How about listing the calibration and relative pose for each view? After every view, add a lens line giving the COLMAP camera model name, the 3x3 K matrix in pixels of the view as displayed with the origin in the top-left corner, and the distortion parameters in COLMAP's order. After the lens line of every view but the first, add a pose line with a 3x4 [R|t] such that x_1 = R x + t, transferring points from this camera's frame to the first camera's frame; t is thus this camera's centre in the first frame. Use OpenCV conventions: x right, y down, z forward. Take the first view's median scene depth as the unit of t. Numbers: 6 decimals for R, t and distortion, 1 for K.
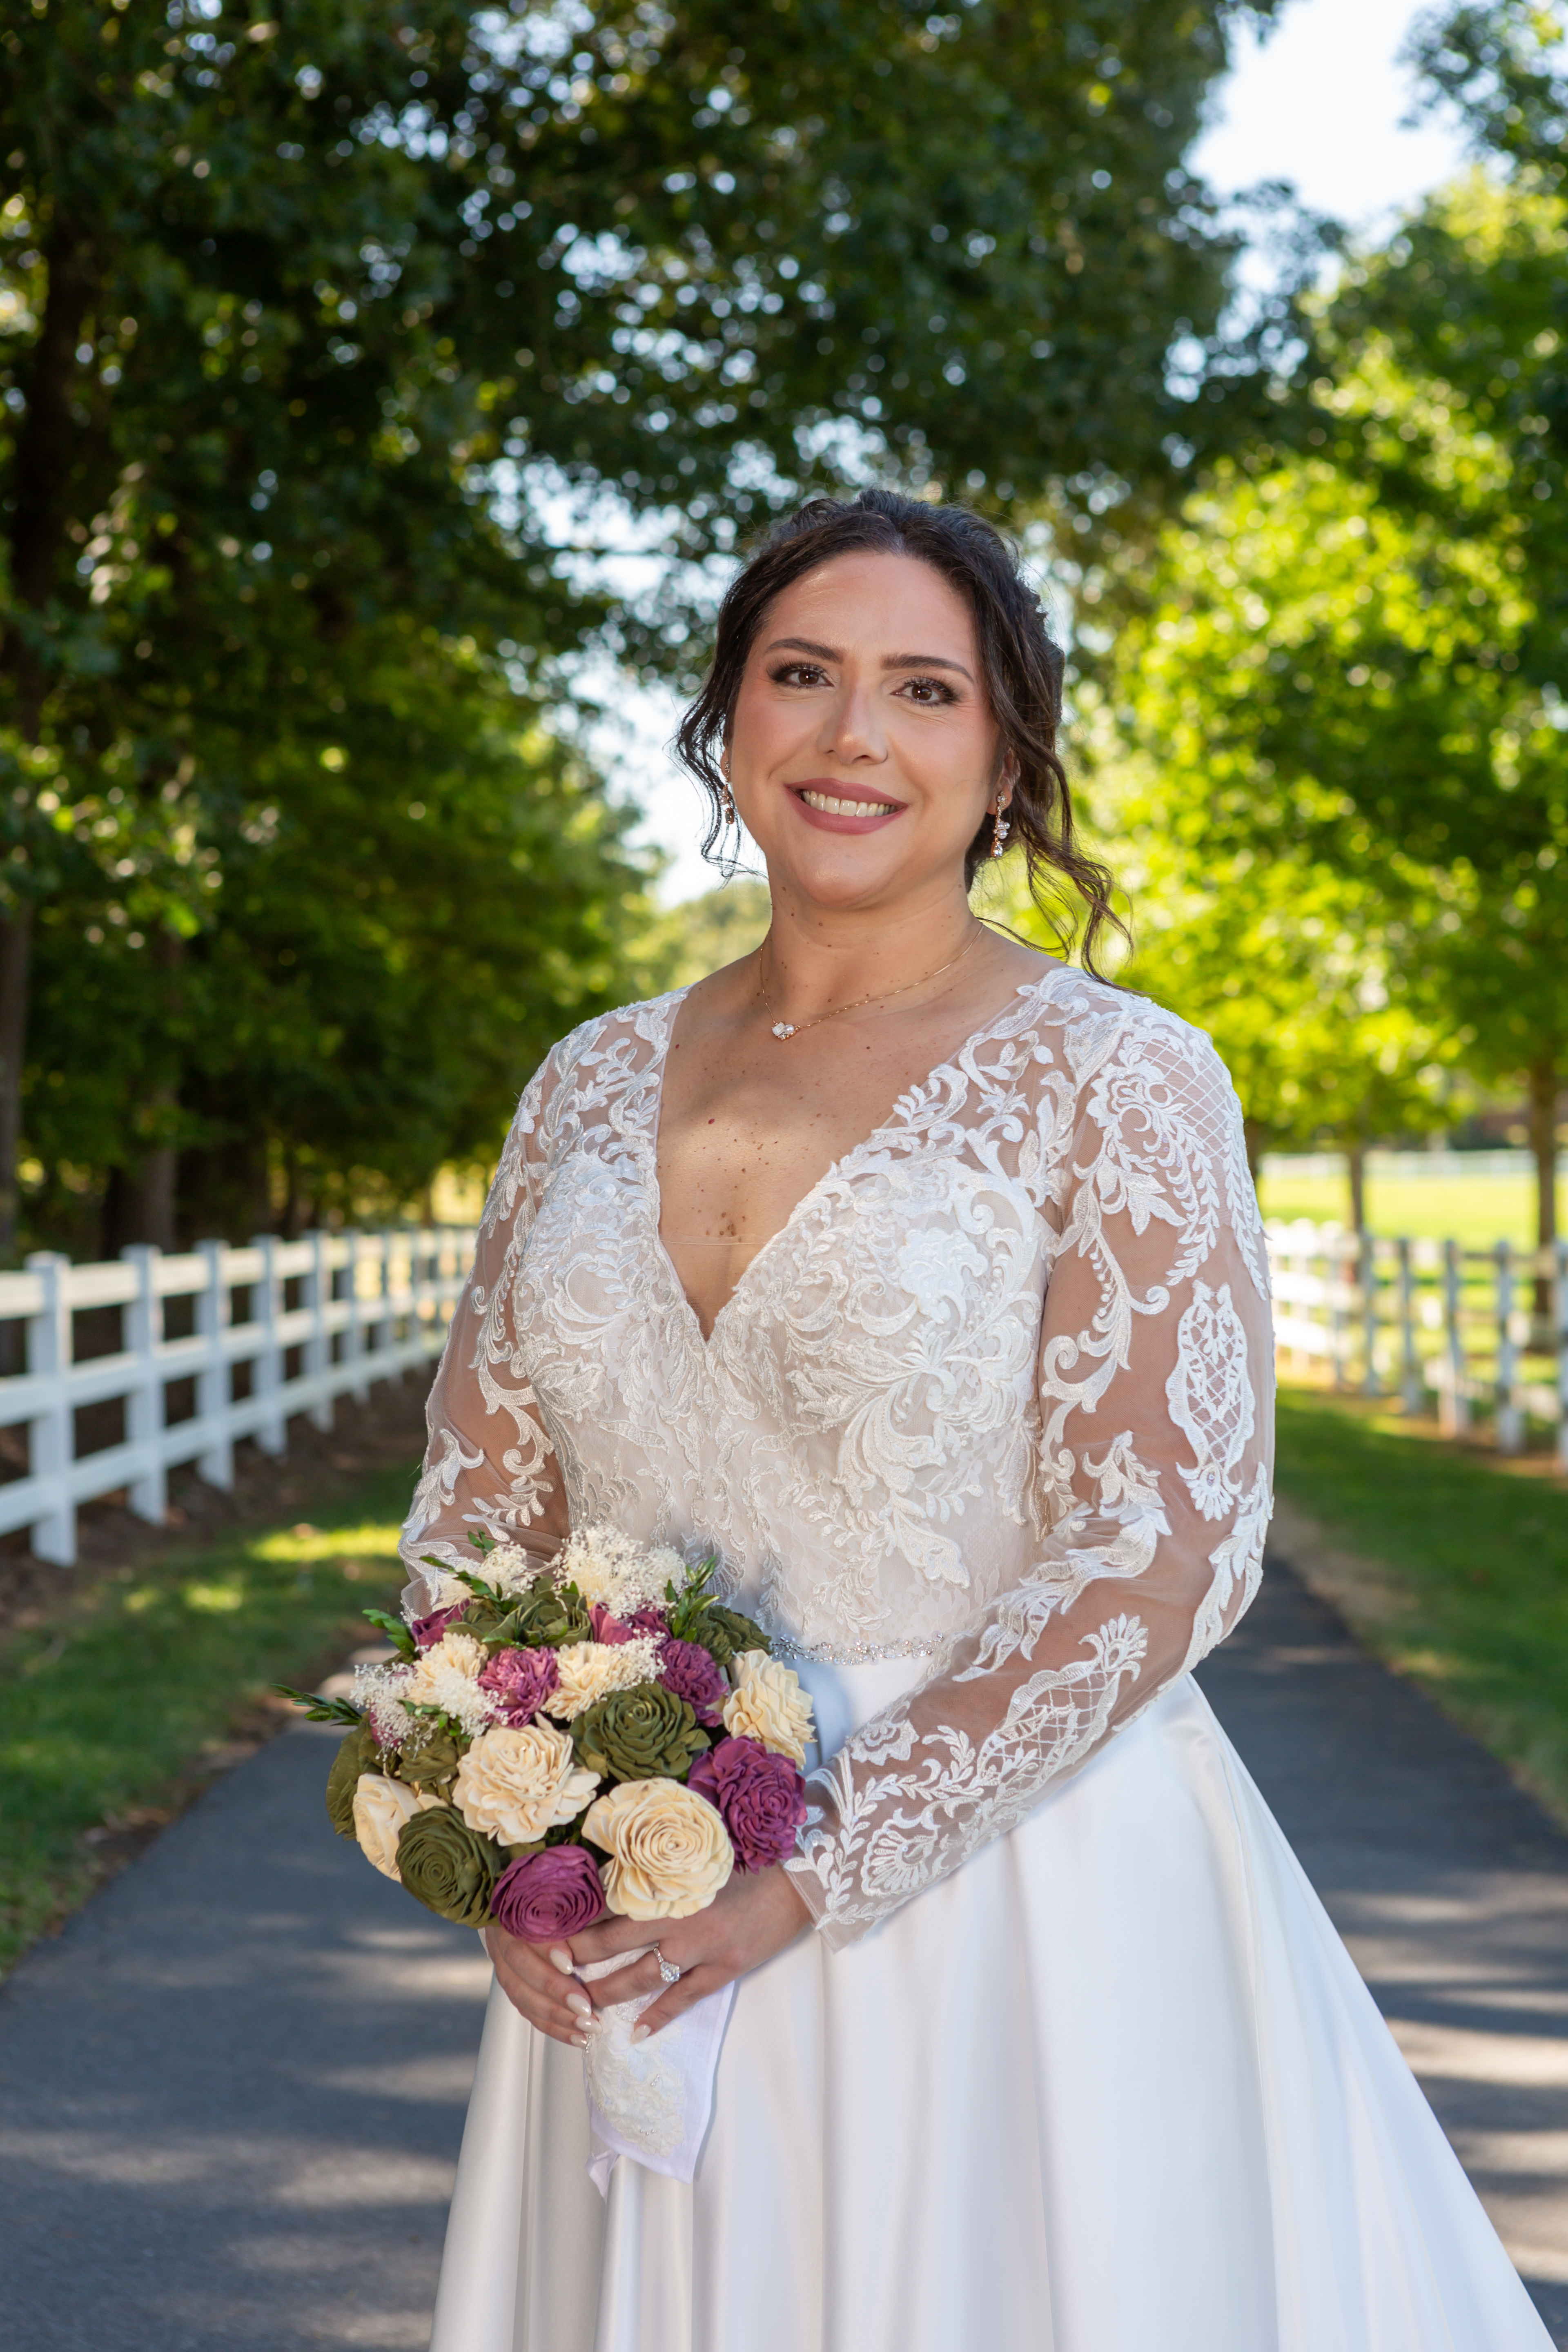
lens RADIAL K [[6912.2, 0, 784.0], [0, 6912.2, 1176.0], [0, 0, 1]] dist [0.091057, -0.225432]
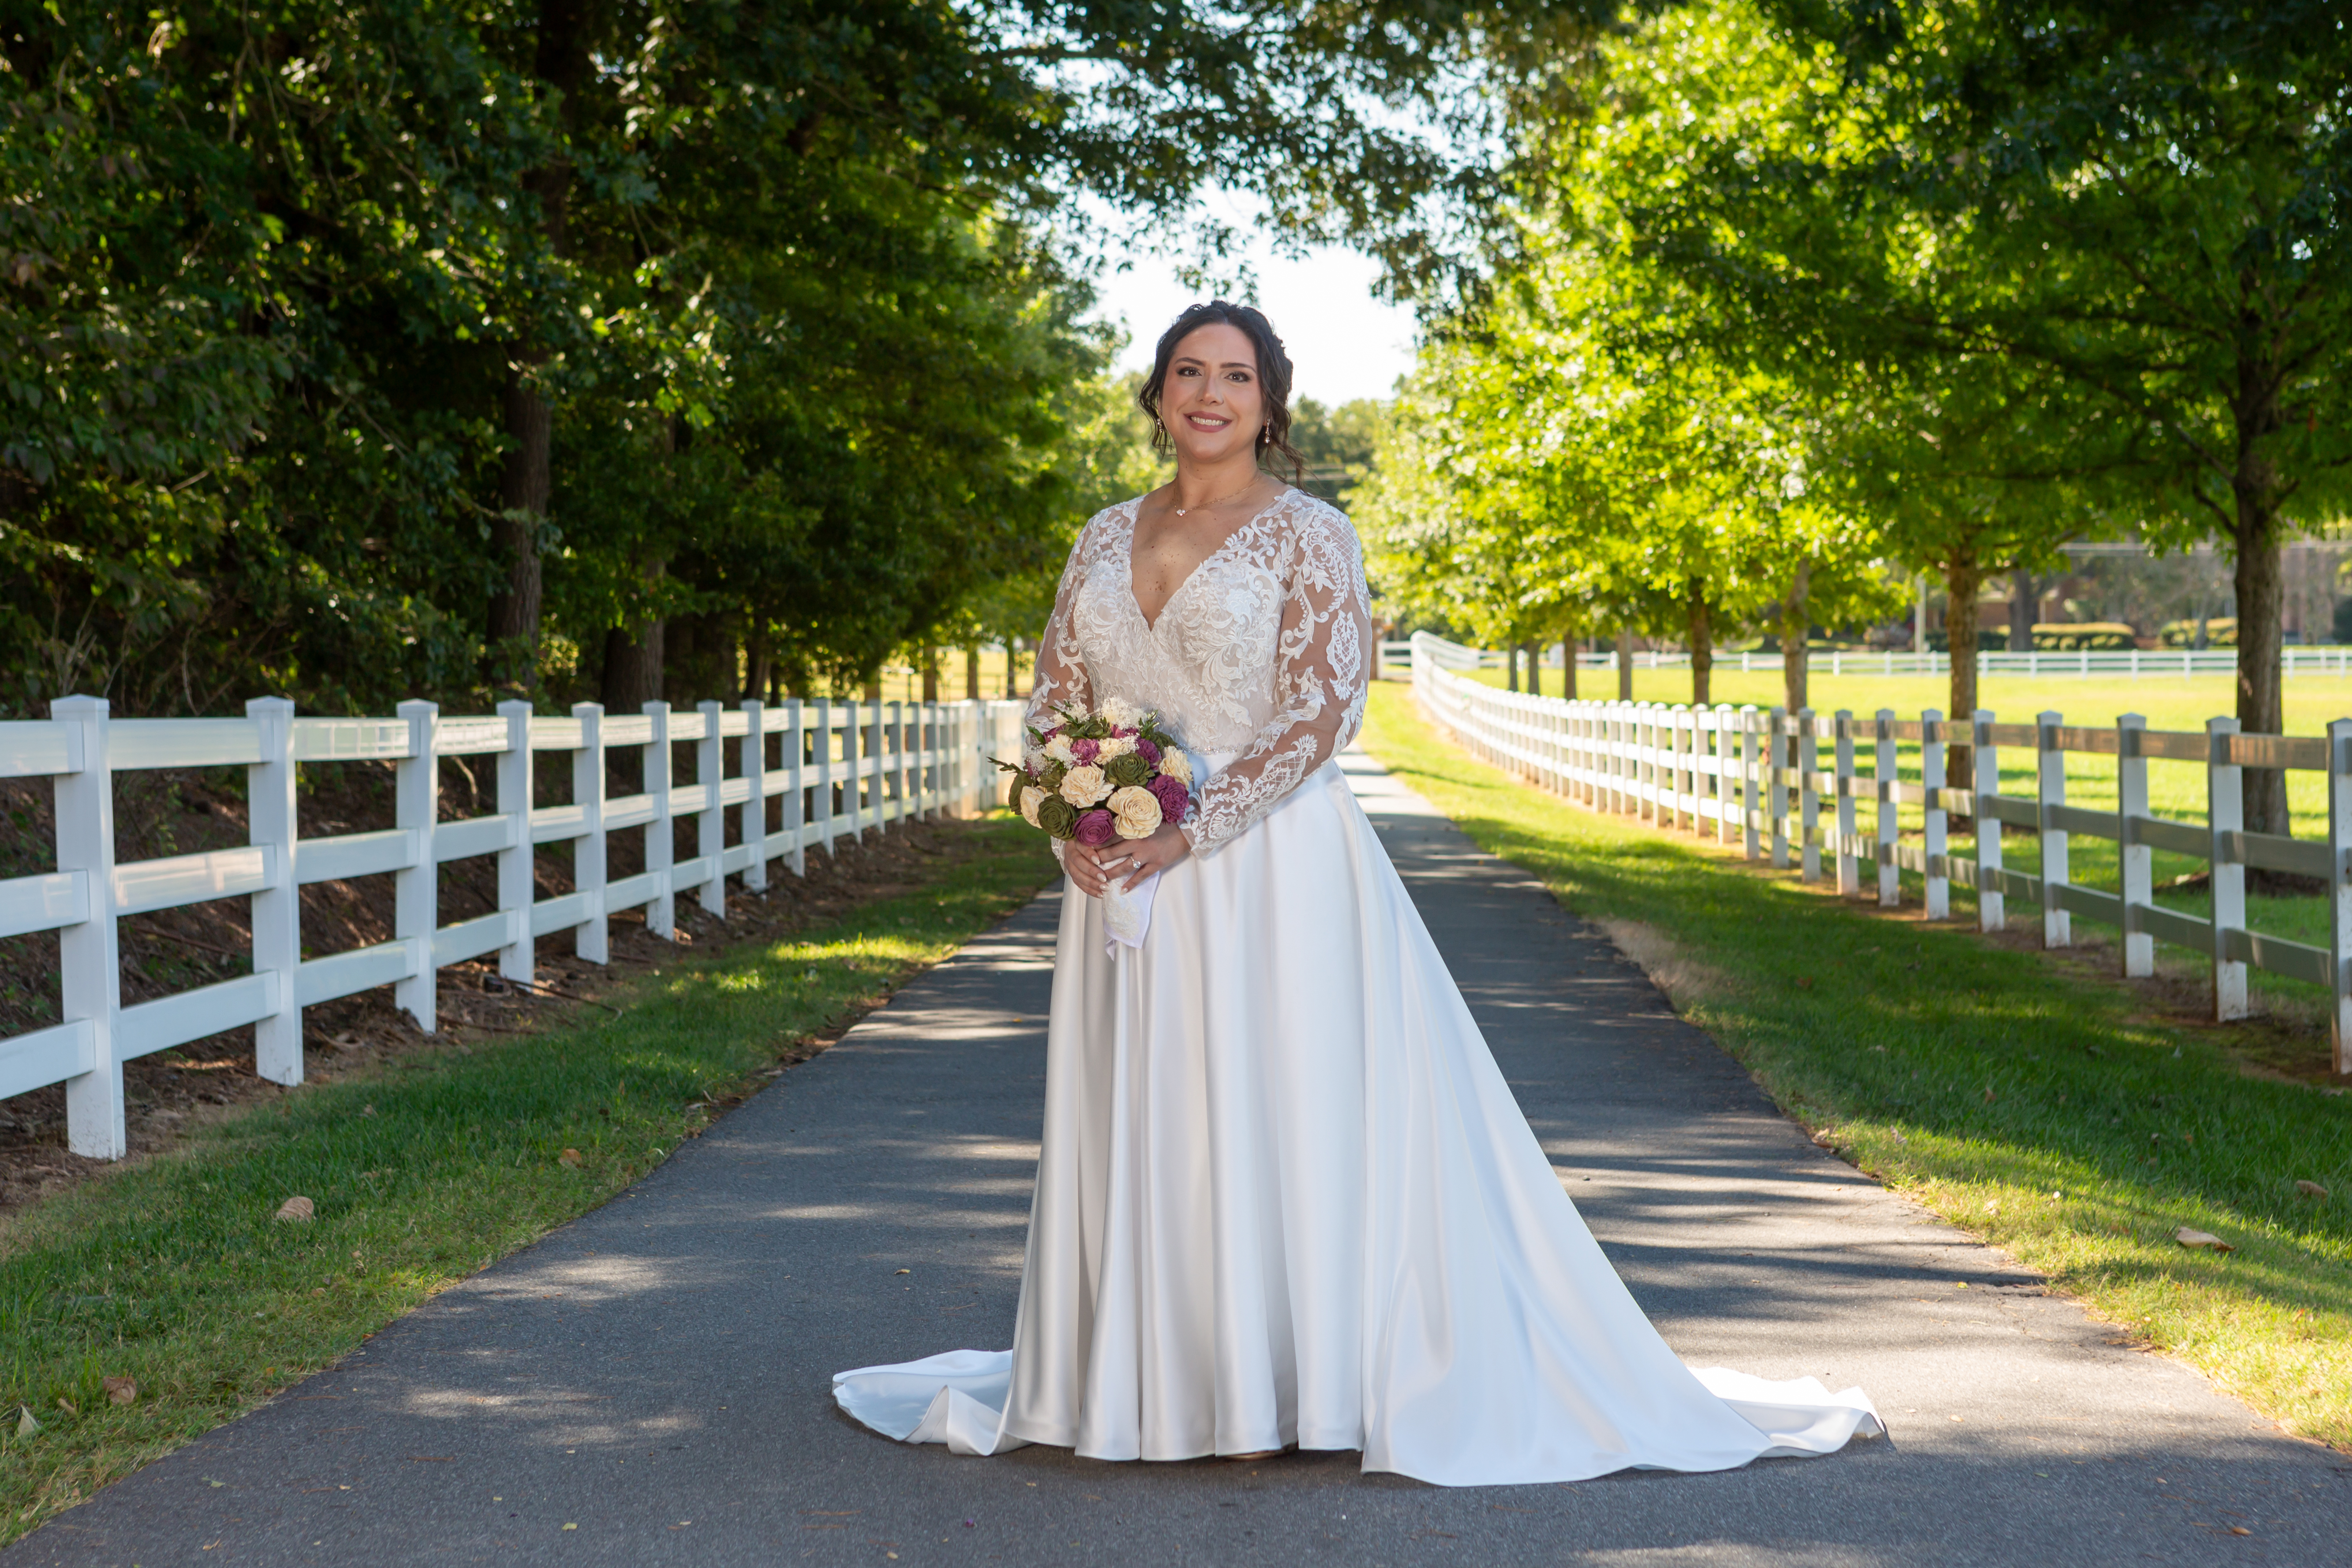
lens RADIAL K [[6912.5, 0, 1176.2], [0, 6912.5, 884.2], [0, 0, 1]] dist [0.091057, -0.225432]
pose [[0.999930, 0.009162, -0.007523, 0.018252], [-0.008913, 0.999431, 0.032530, 0.033666], [0.007817, -0.032461, 0.999442, -1.586381]]
